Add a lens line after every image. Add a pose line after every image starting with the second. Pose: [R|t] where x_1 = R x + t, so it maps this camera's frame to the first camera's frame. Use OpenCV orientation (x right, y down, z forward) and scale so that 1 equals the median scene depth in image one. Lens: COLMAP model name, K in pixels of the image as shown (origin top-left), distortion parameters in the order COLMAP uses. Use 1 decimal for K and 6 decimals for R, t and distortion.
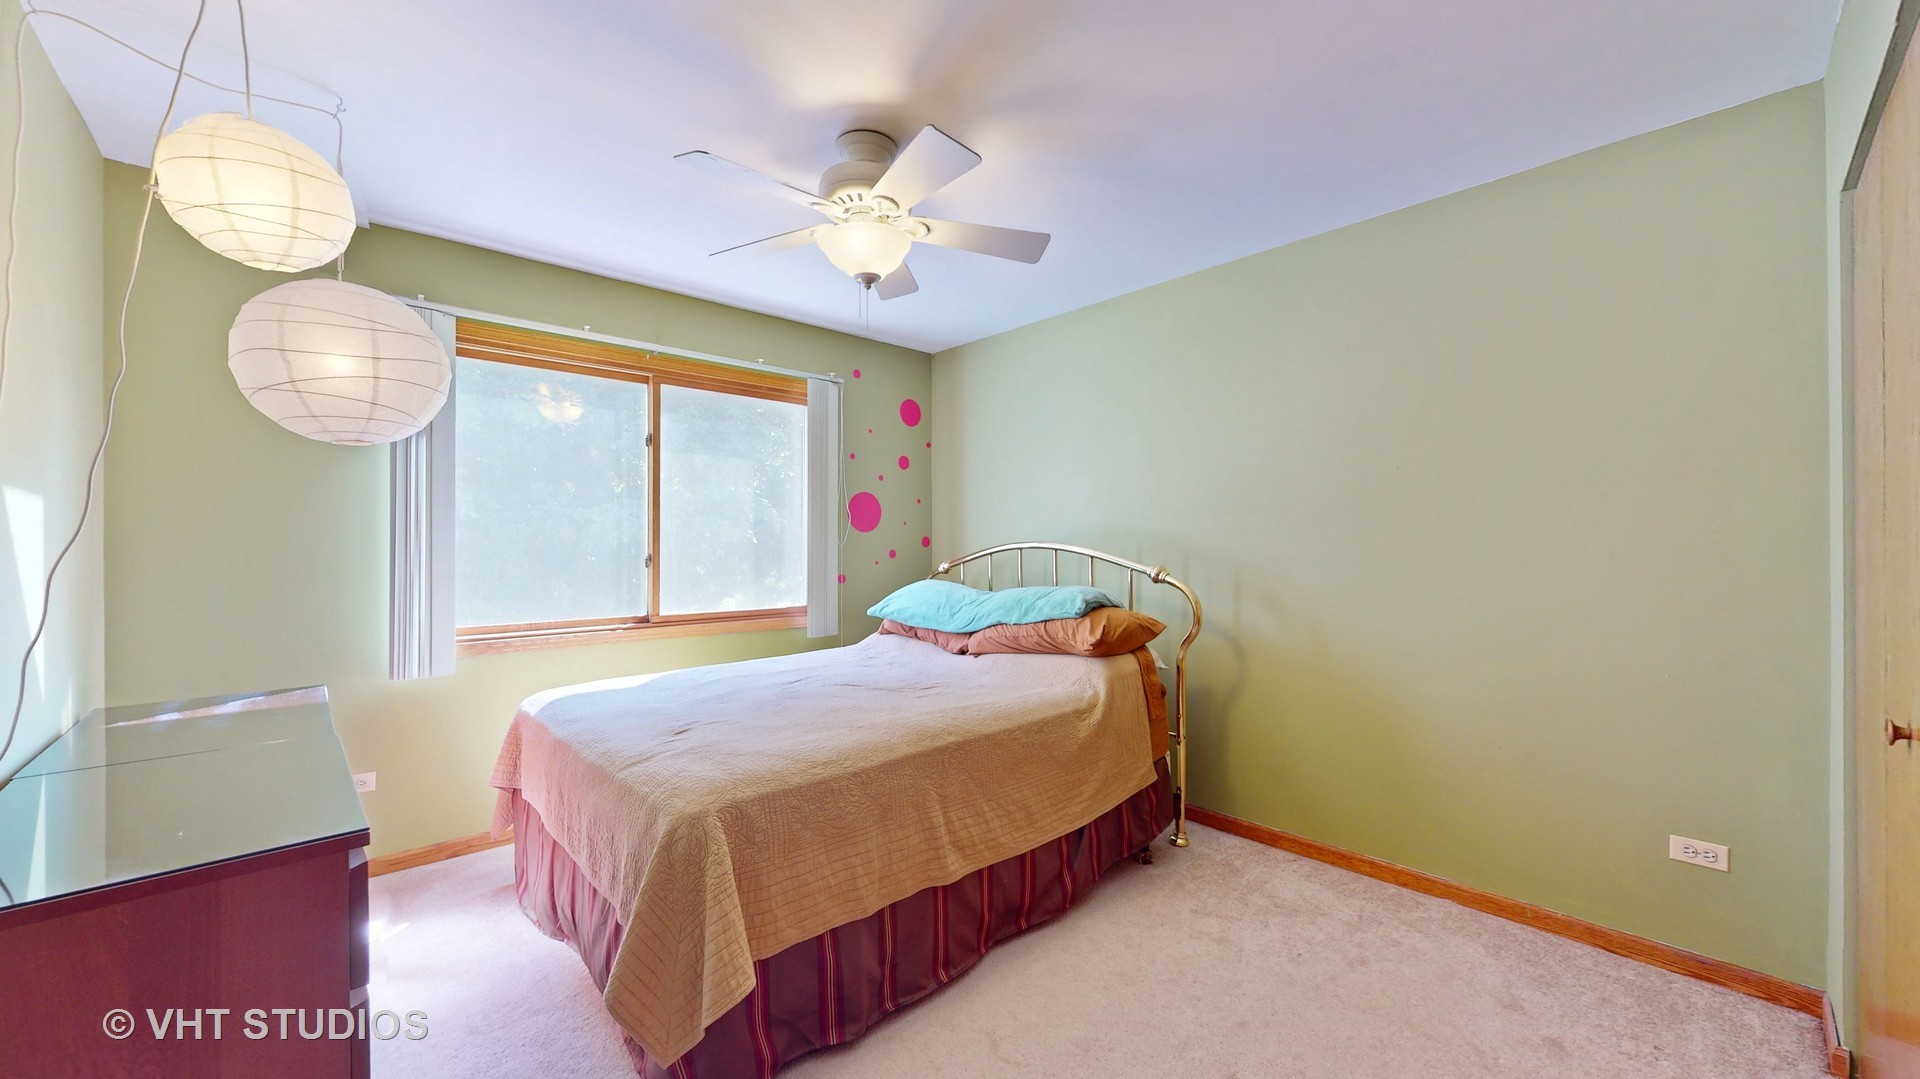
lens RADIAL K [[709.5, 0, 957.5], [0, 709.5, 540.3], [0, 0, 1]] dist [-0.000929, -0.000007]
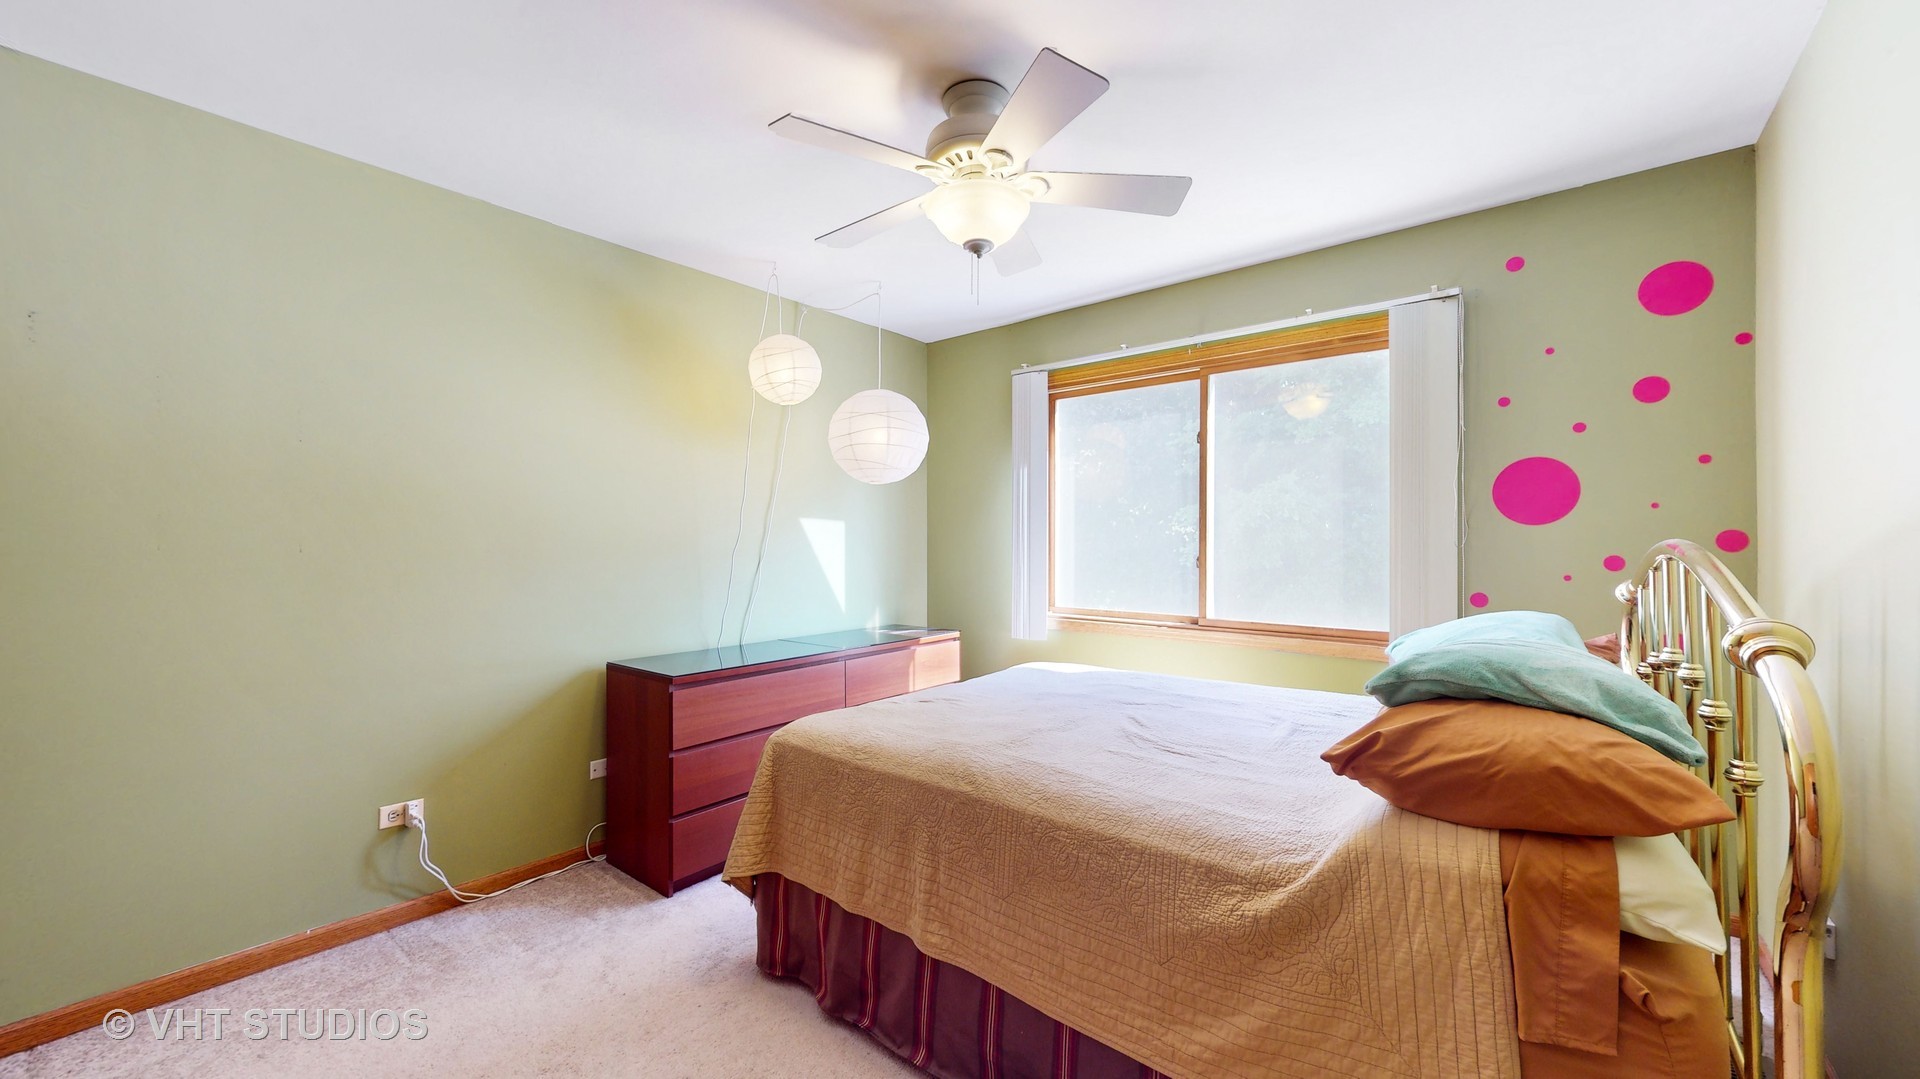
lens RADIAL K [[709.5, 0, 957.7], [0, 709.5, 537.9], [0, 0, 1]] dist [-0.000929, -0.000007]
pose [[0.130431, -0.005664, -0.991441, 0.484779], [0.000791, 0.999984, -0.005609, 0.002442], [0.991457, -0.000053, 0.130434, 0.552311]]
